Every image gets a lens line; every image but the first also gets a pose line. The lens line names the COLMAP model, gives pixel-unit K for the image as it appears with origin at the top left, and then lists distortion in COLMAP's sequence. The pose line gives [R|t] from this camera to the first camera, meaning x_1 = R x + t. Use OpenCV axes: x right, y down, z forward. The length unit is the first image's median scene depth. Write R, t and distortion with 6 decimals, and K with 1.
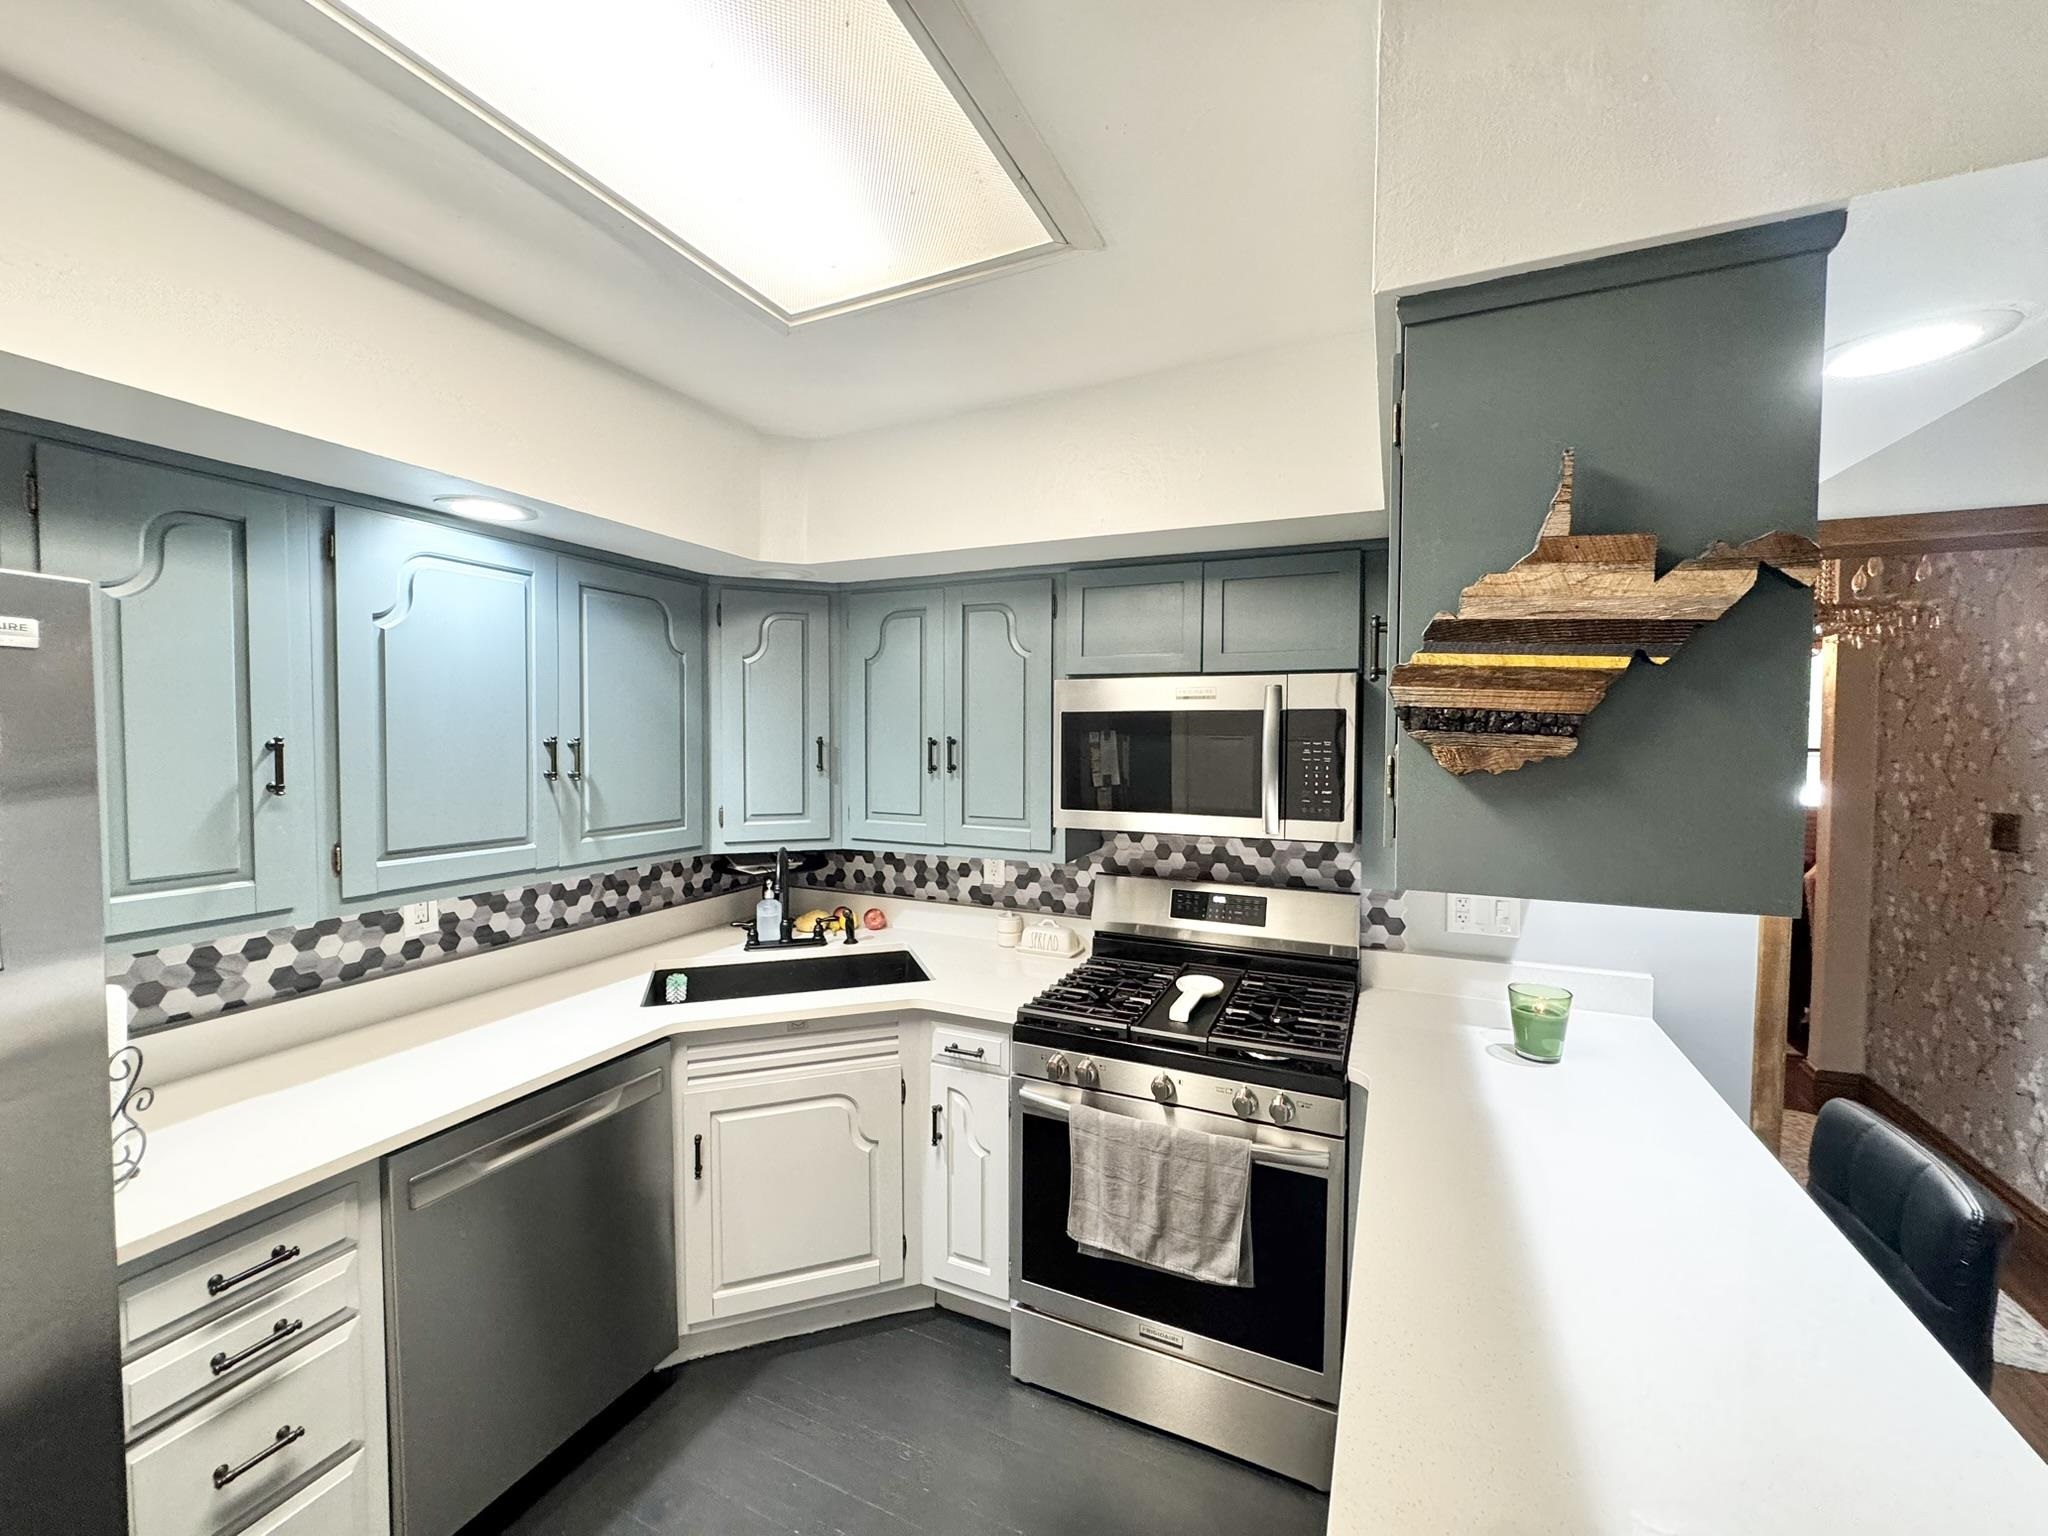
lens RADIAL K [[818.7, 0, 1021.2], [0, 818.7, 768.1], [0, 0, 1]] dist [-0.004188, 0.000605]
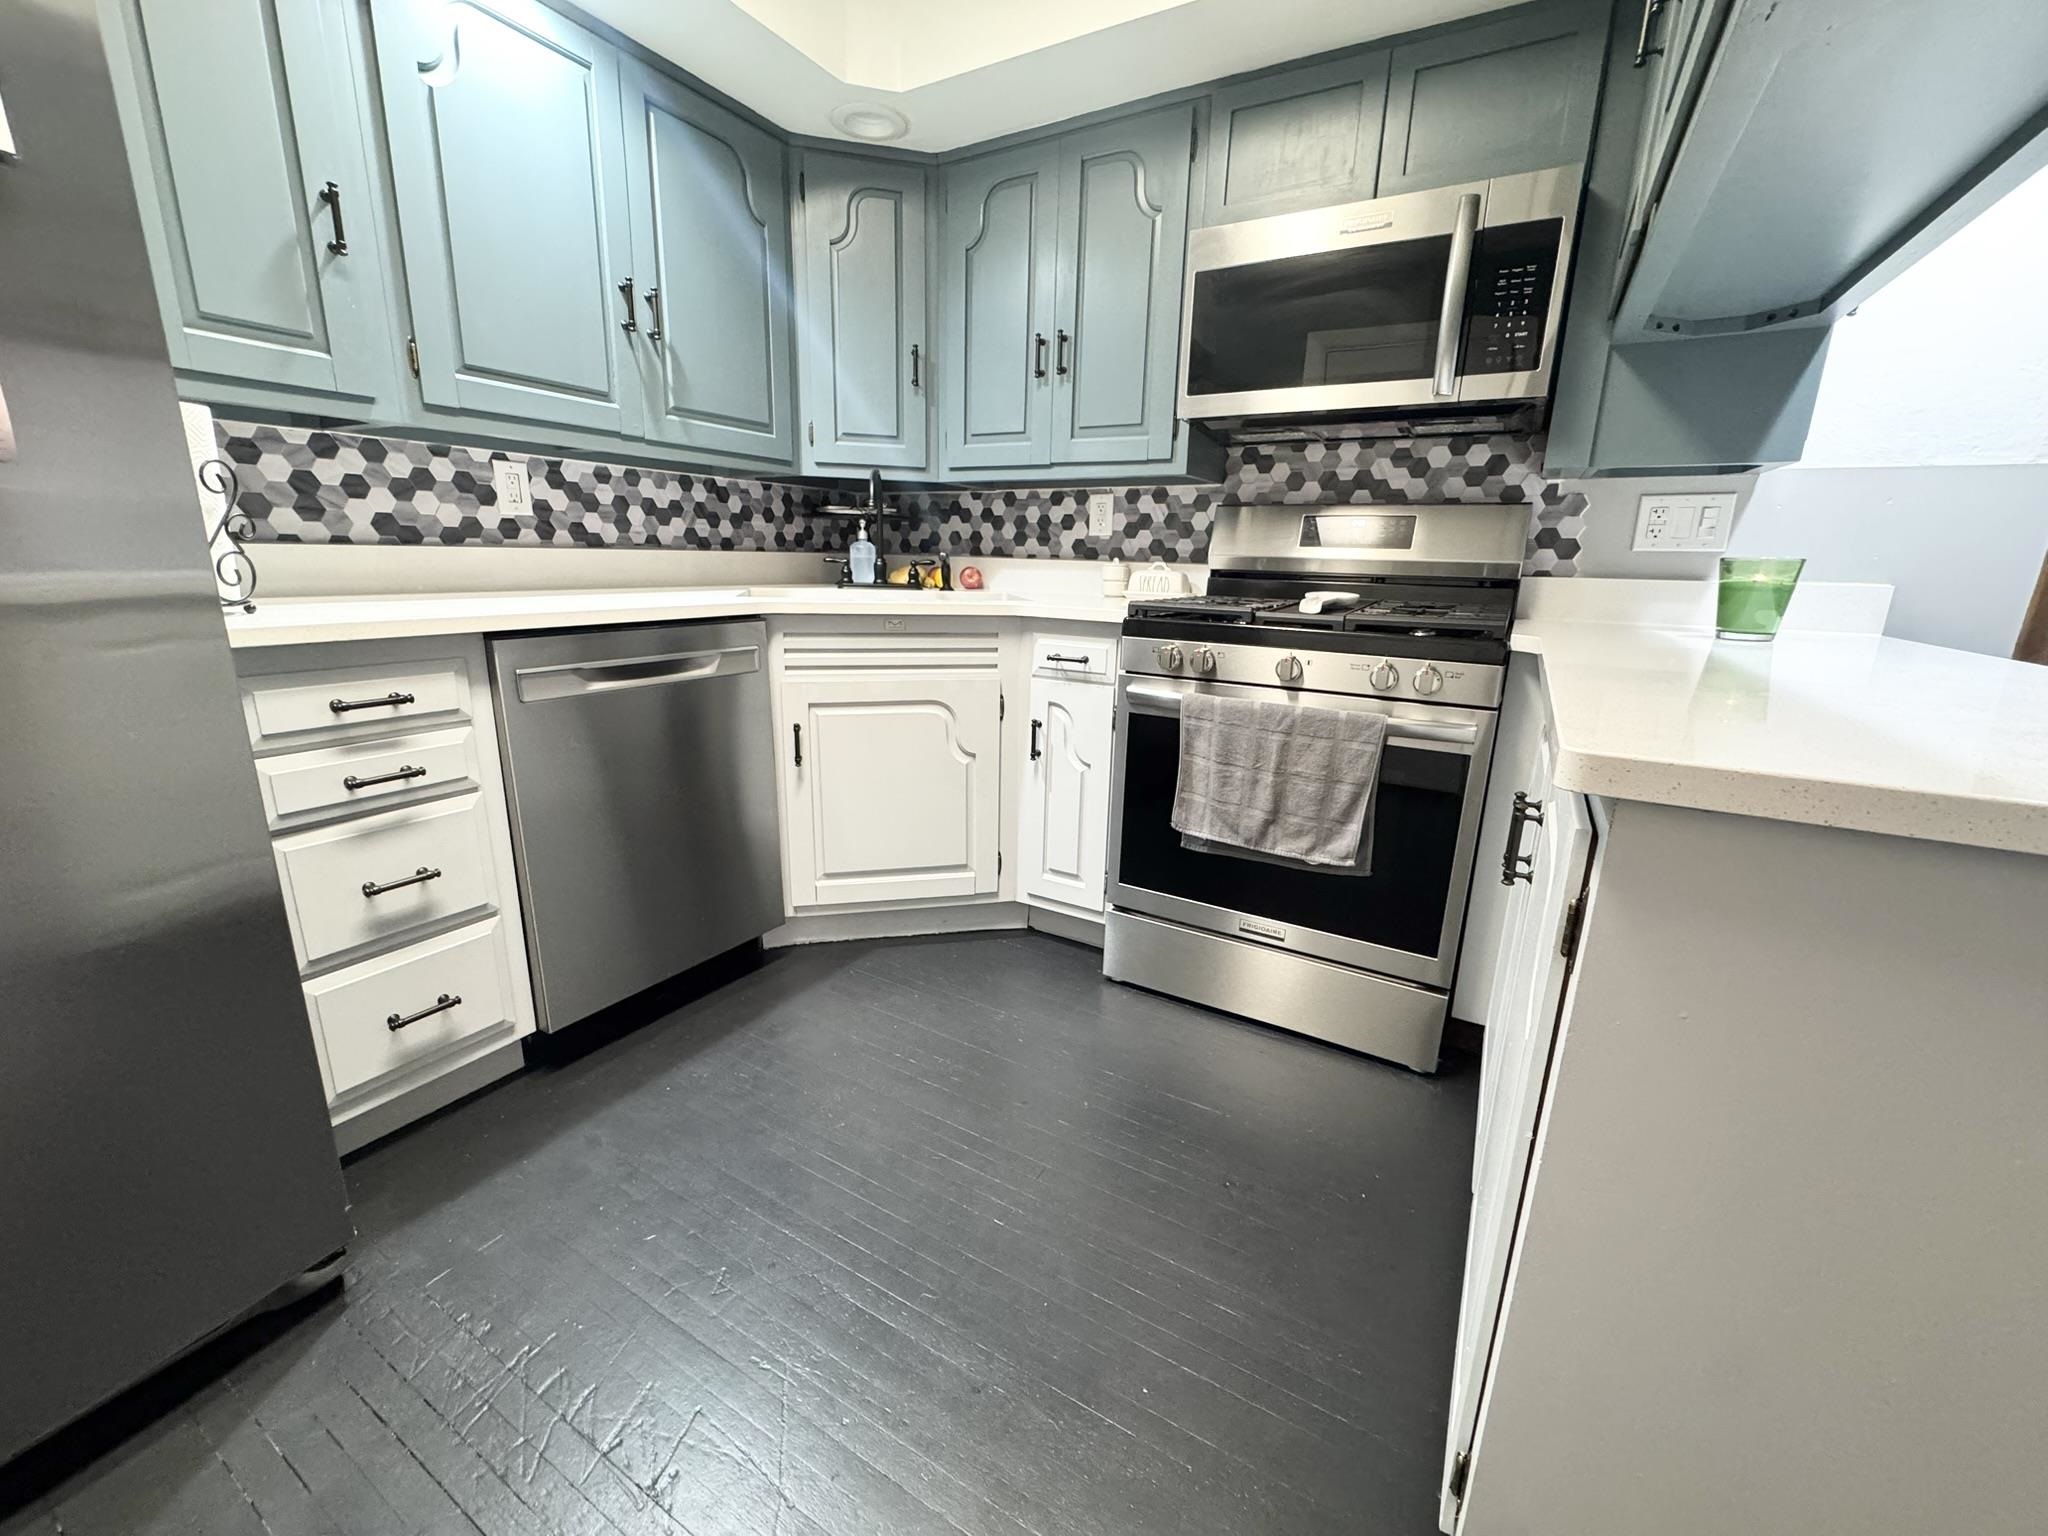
lens RADIAL K [[818.7, 0, 1021.2], [0, 818.7, 768.1], [0, 0, 1]] dist [-0.004188, 0.000605]
pose [[0.994122, 0.046688, -0.097679, -0.024631], [-0.025447, 0.977725, 0.208343, 0.270035], [0.105231, -0.204633, 0.973166, 0.050578]]
